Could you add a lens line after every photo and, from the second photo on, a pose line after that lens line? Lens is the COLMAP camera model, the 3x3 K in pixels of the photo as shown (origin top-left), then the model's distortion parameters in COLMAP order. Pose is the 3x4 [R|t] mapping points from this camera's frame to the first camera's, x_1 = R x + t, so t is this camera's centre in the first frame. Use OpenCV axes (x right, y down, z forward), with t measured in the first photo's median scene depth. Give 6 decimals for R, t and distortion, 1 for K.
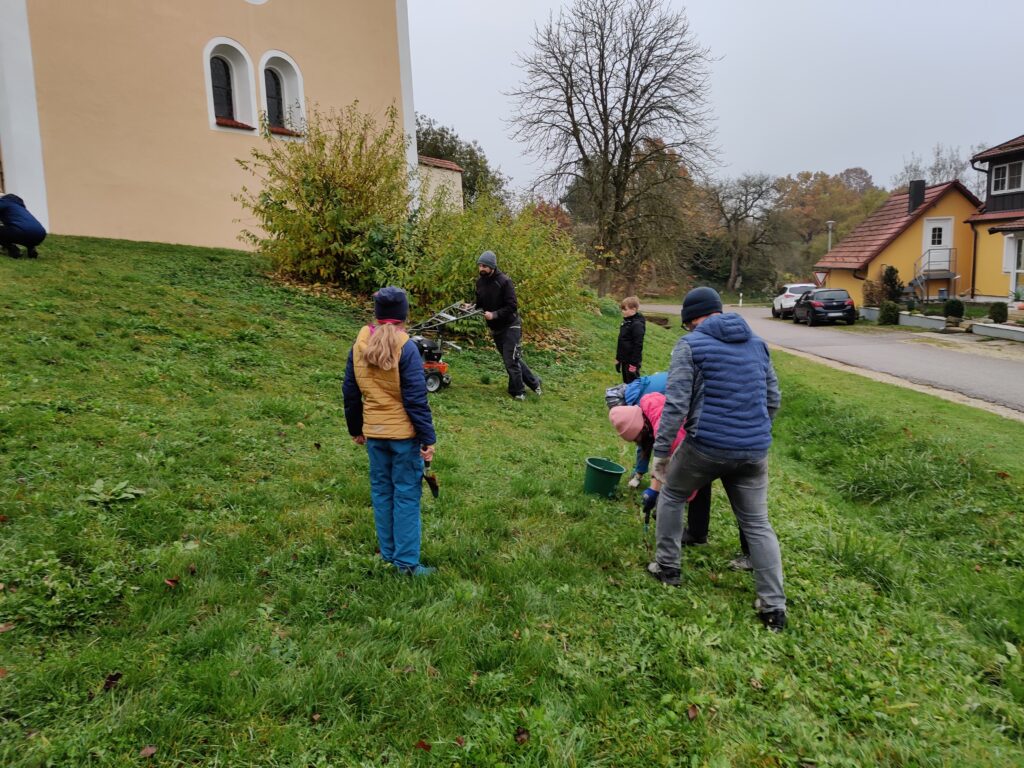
lens RADIAL K [[776.8, 0, 513.6], [0, 776.8, 381.3], [0, 0, 1]] dist [0.032016, -0.002684]
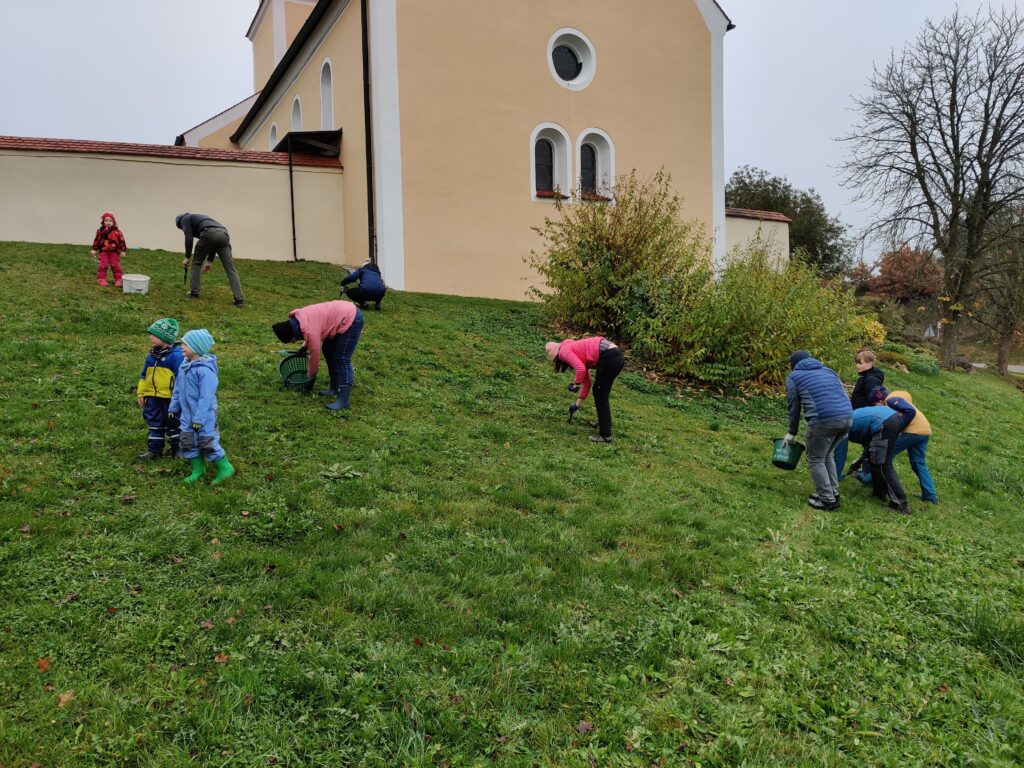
lens RADIAL K [[816.4, 0, 509.3], [0, 816.4, 388.4], [0, 0, 1]] dist [0.036131, -0.042908]
pose [[0.881832, 0.048723, -0.469041, 0.124266], [-0.077348, 0.996121, -0.041946, 0.007655], [0.465178, 0.073269, 0.882180, -0.051696]]
